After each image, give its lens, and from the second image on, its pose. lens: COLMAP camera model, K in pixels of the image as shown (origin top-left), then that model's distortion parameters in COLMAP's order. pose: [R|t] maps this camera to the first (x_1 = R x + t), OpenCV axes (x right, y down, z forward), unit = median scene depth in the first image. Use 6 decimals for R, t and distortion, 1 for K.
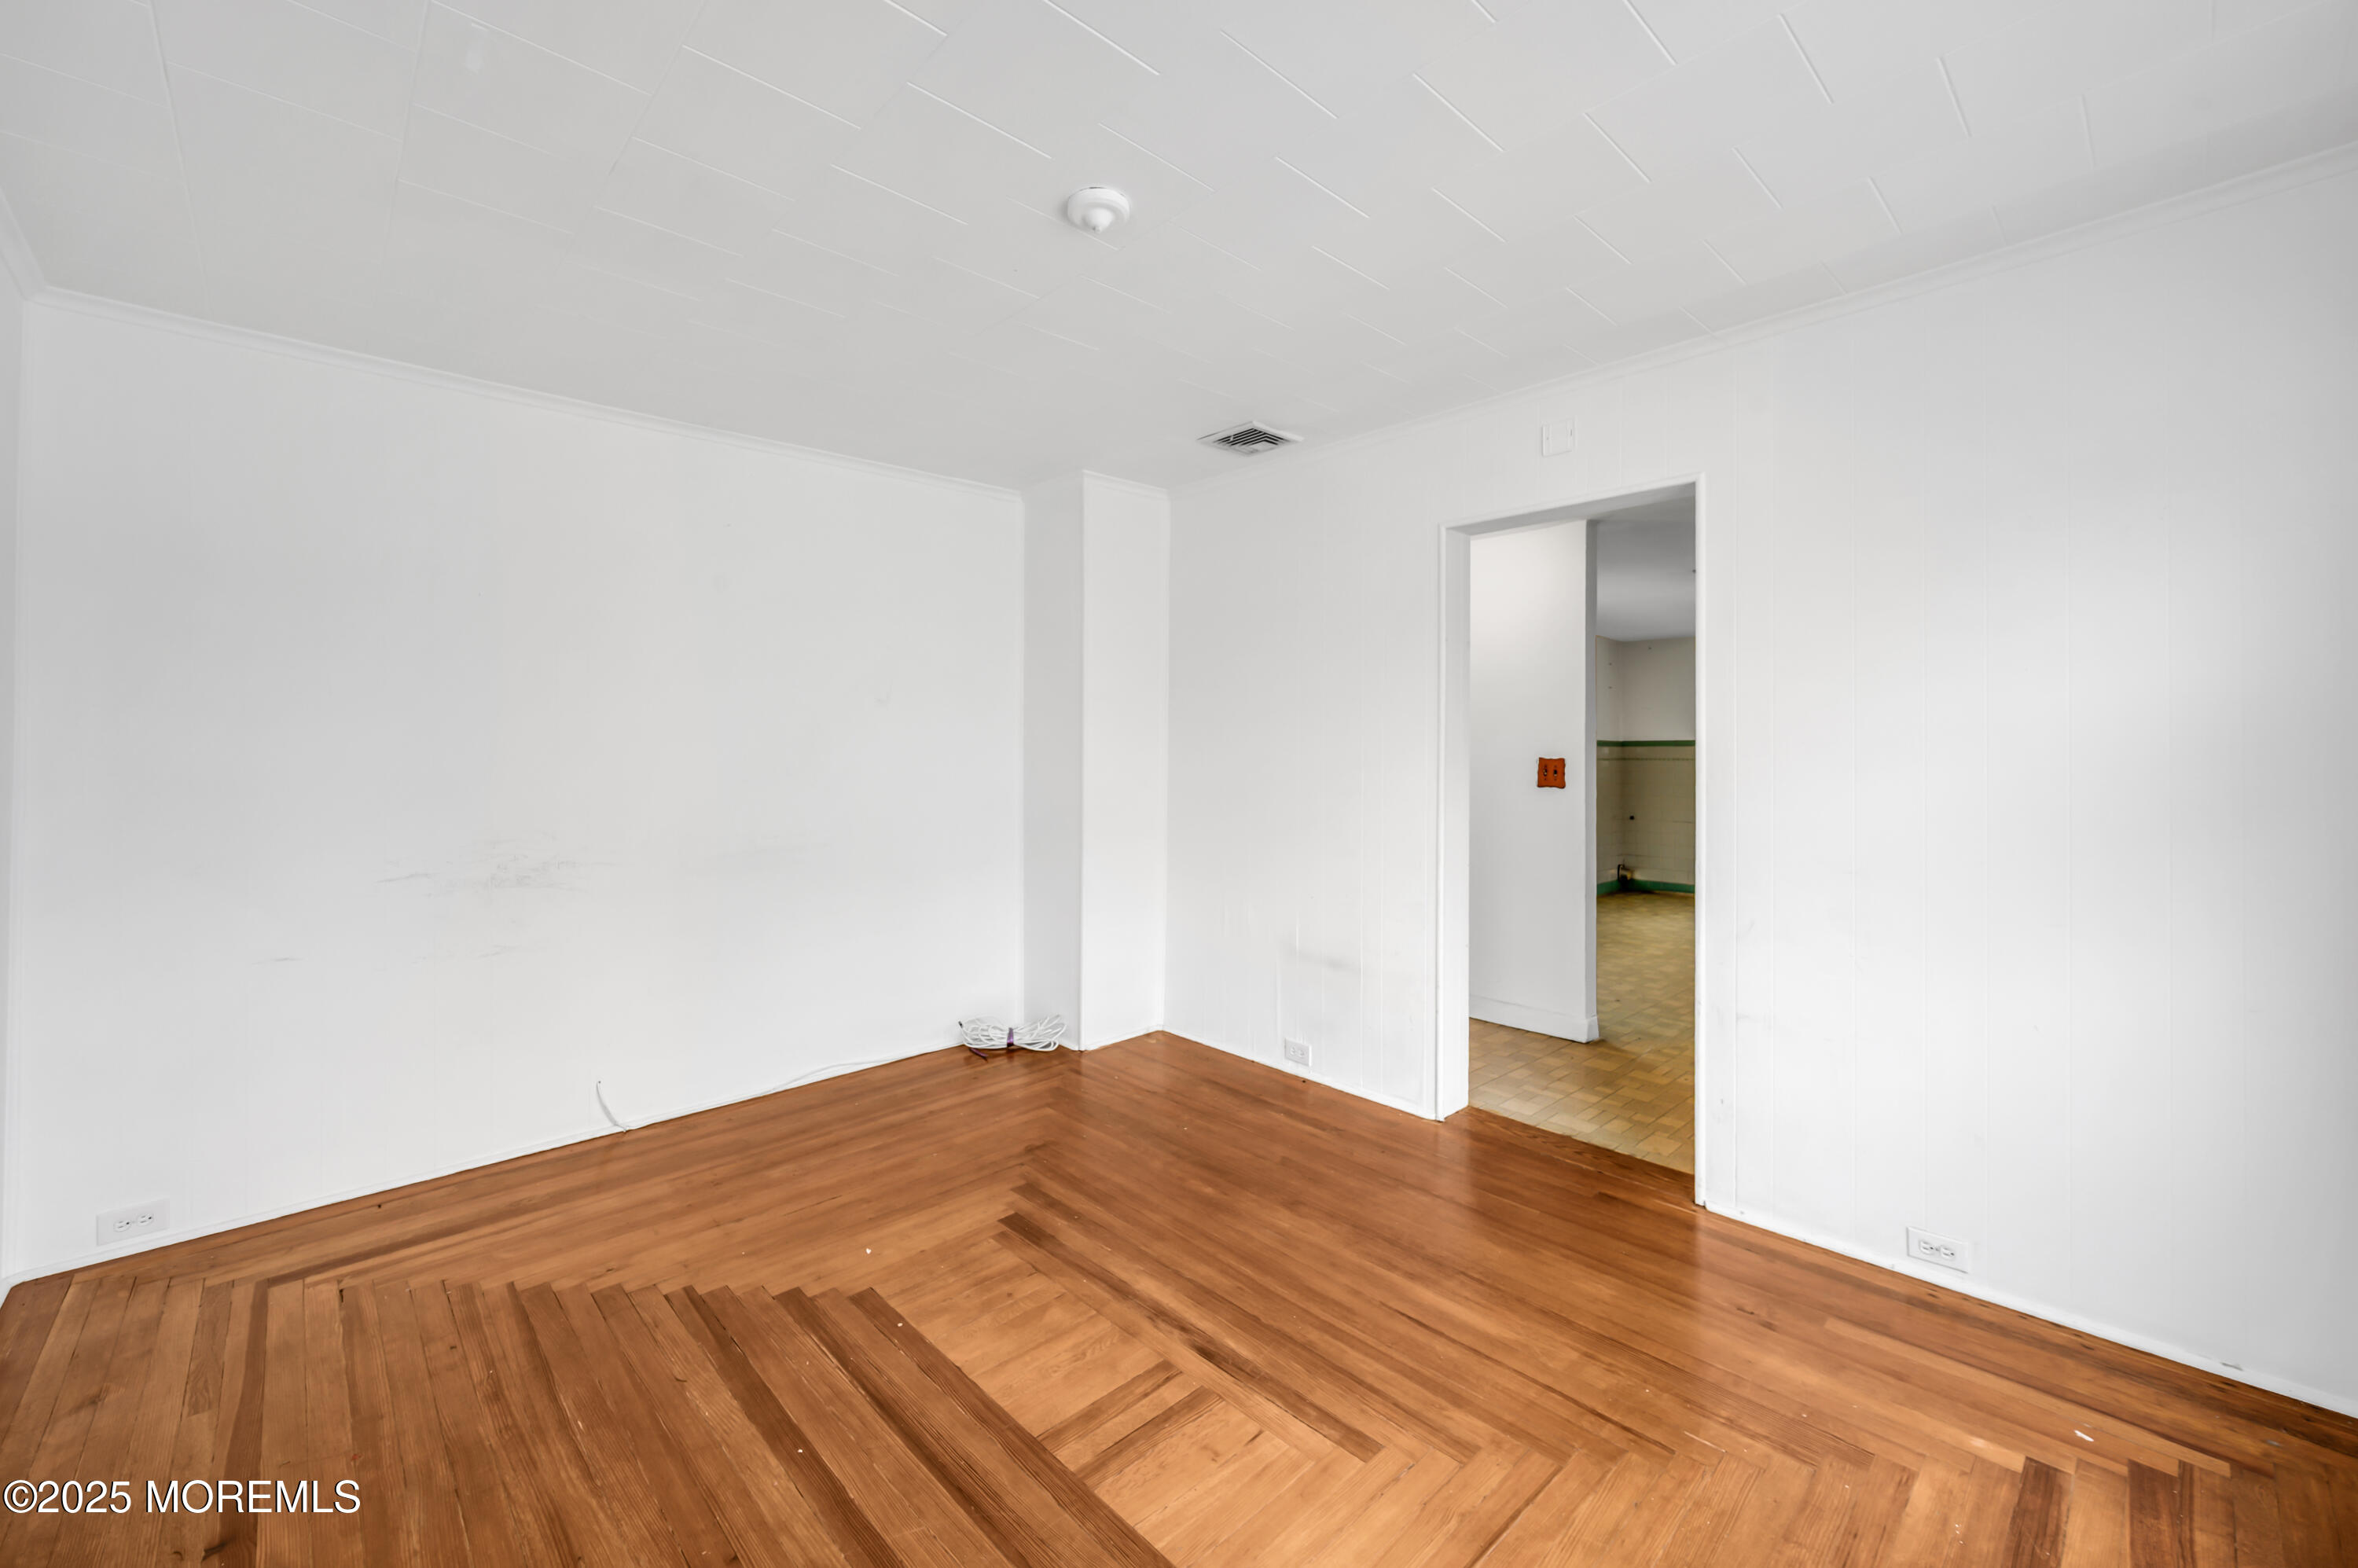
lens RADIAL K [[933.1, 0, 1178.9], [0, 933.1, 768.4], [0, 0, 1]] dist [0.000726, 0.000097]
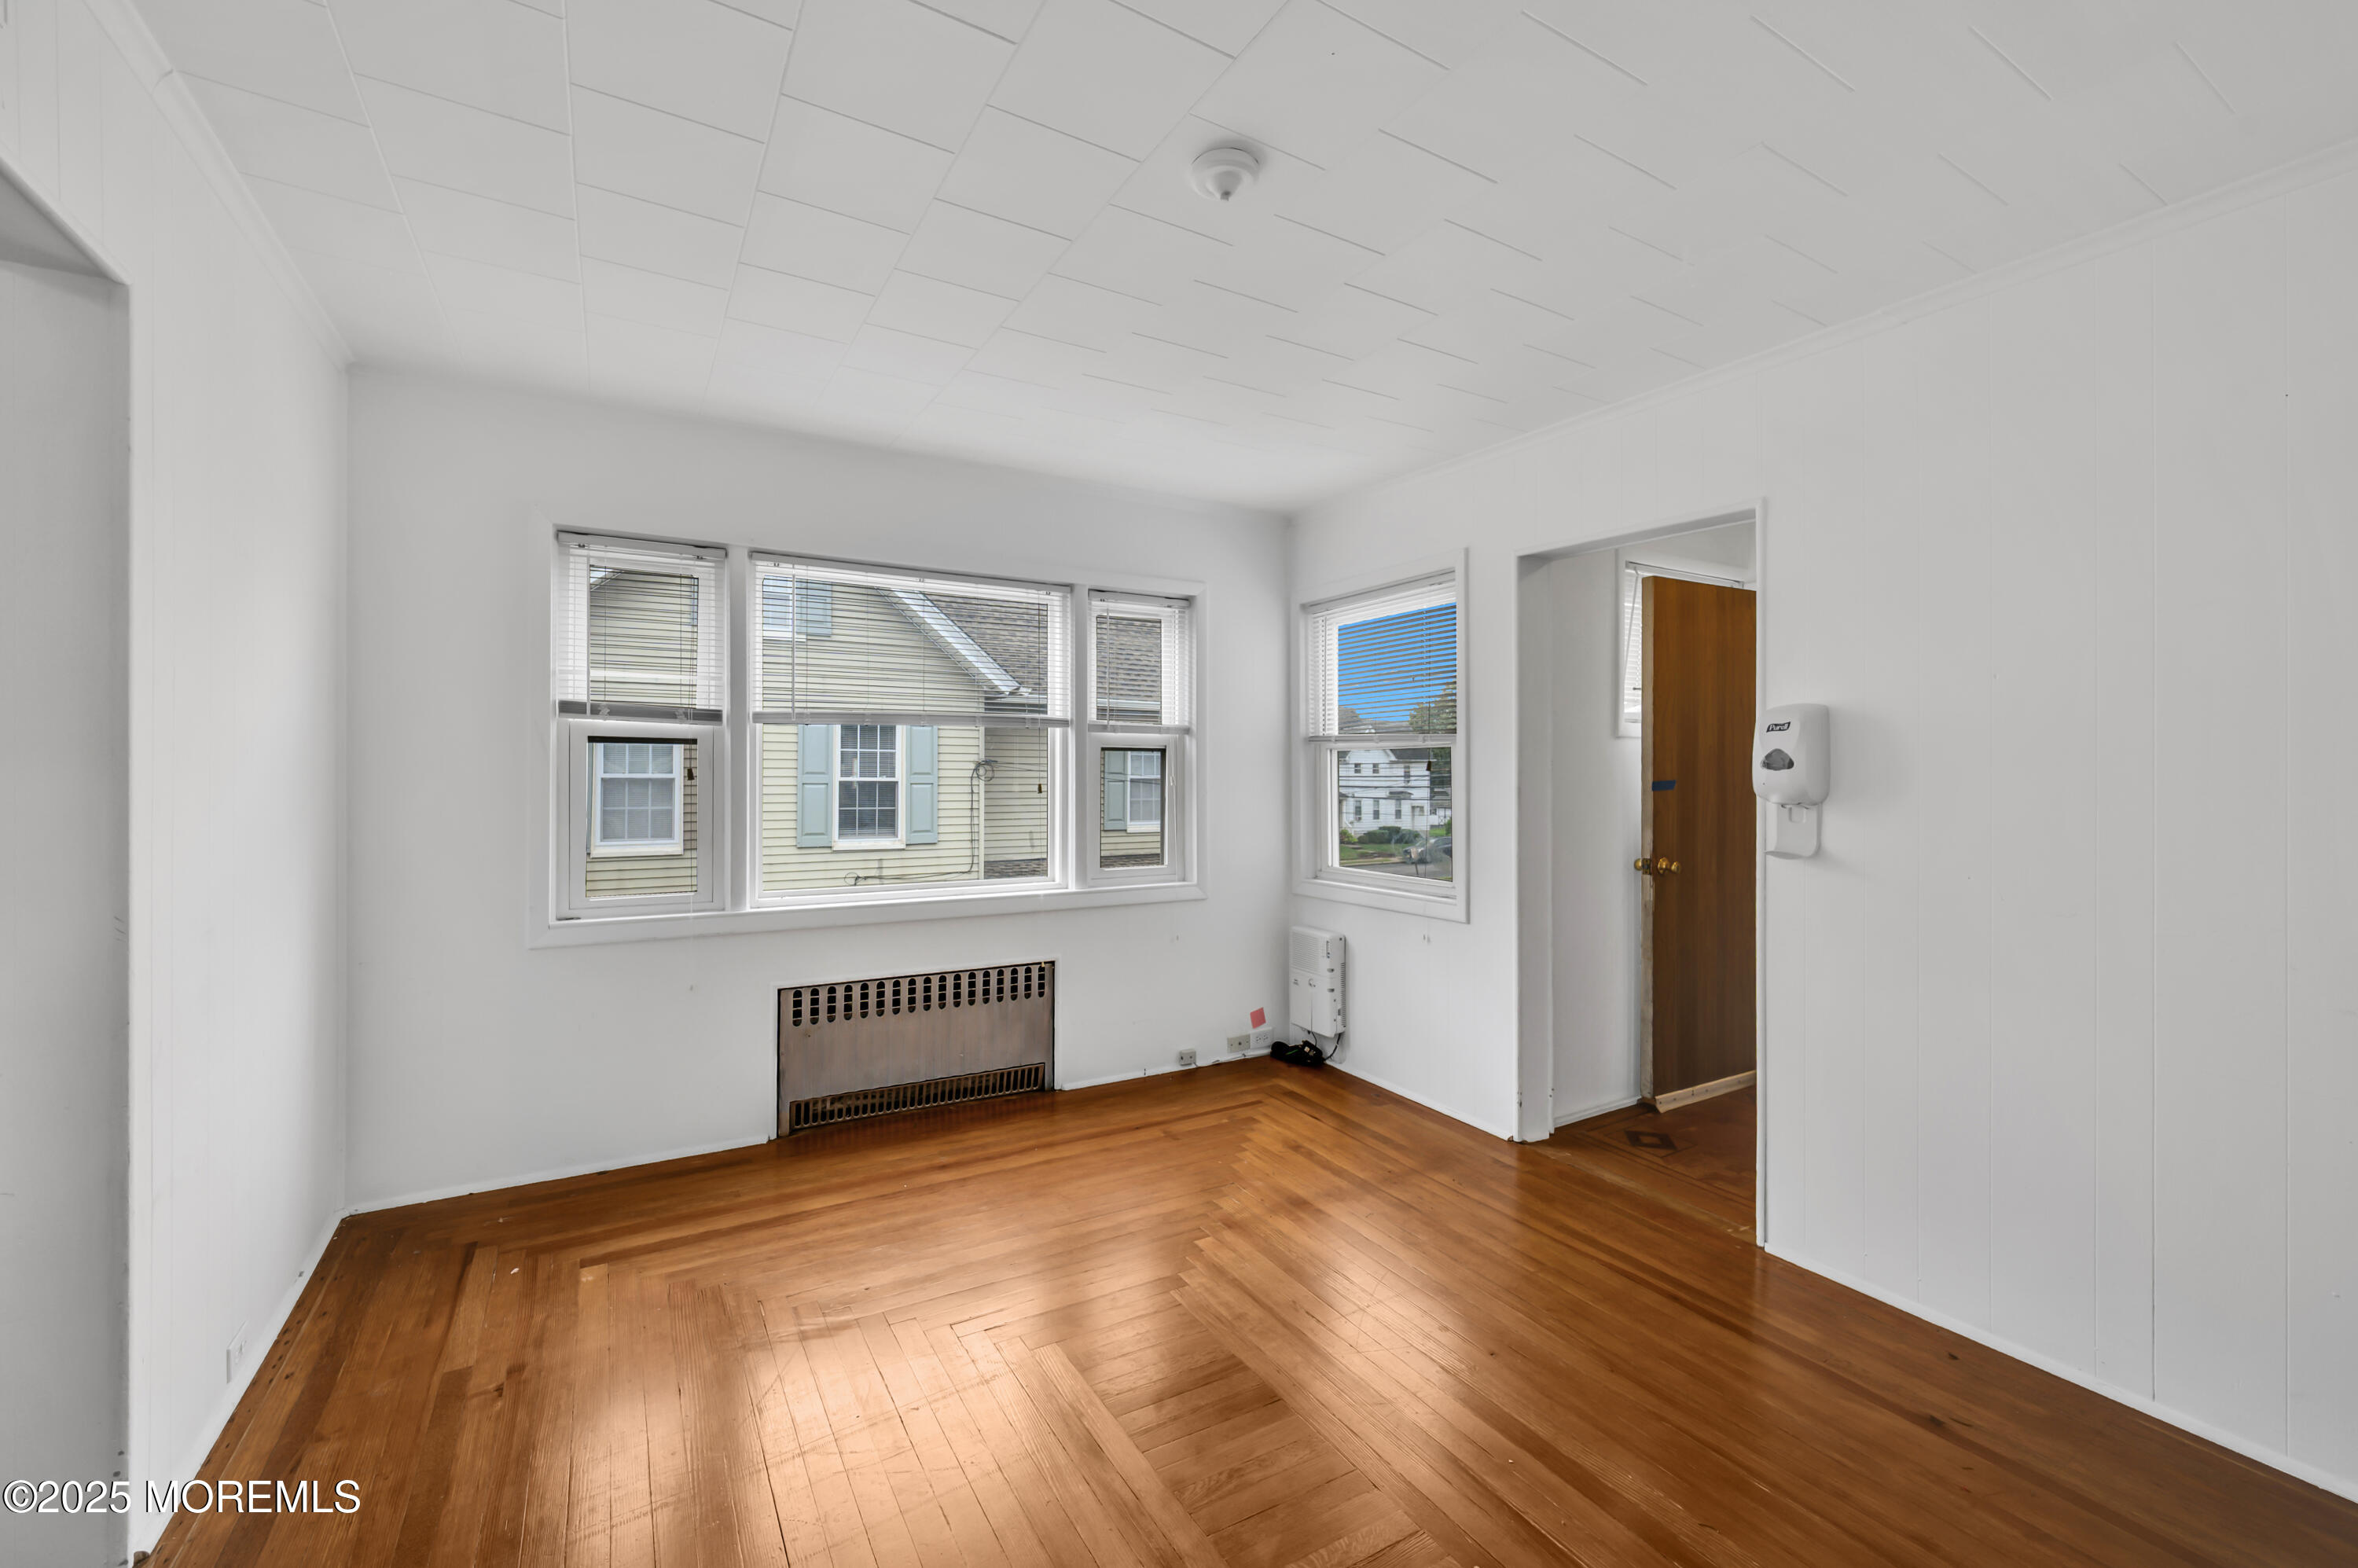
lens RADIAL K [[933.1, 0, 1175.8], [0, 933.1, 777.9], [0, 0, 1]] dist [0.000726, 0.000097]
pose [[-0.976324, -0.001343, 0.216311, -0.278599], [0.001400, 0.999921, 0.012526, -0.024559], [-0.216311, 0.012532, -0.976244, 2.155941]]
